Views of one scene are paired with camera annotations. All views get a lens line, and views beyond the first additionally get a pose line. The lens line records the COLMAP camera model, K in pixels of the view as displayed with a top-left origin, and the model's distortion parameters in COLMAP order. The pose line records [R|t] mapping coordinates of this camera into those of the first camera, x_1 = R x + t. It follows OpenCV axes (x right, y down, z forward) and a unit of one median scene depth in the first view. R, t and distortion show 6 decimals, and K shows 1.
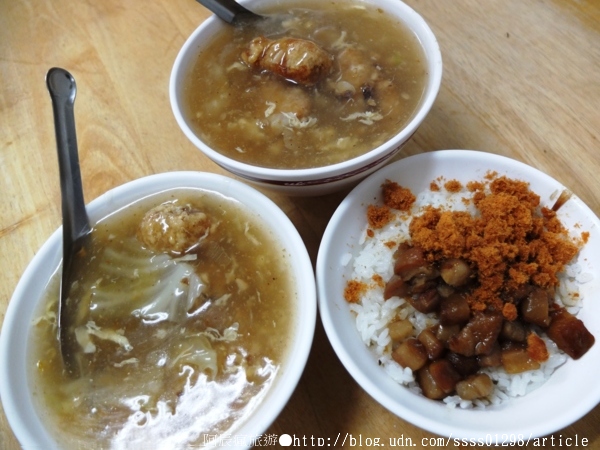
lens RADIAL K [[514.3, 0, 300.0], [0, 514.3, 225.0], [0, 0, 1]] dist [-0.016330, -0.004138]
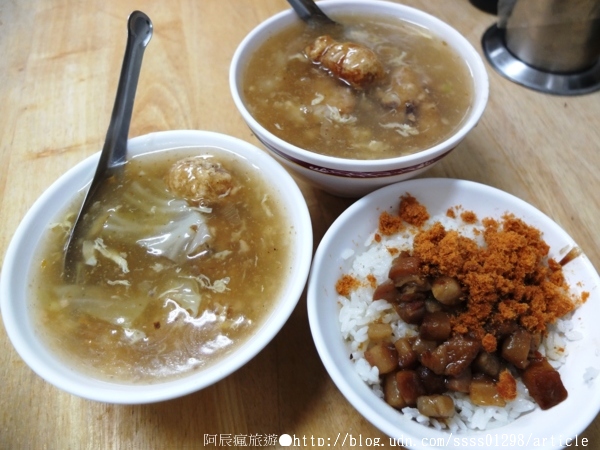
lens RADIAL K [[514.3, 0, 300.0], [0, 514.3, 225.0], [0, 0, 1]] dist [-0.016330, -0.004138]
pose [[0.959435, 0.269151, -0.083917, 0.070675], [-0.275056, 0.958943, -0.069082, 0.111905], [0.061878, 0.089361, 0.994075, -0.040197]]
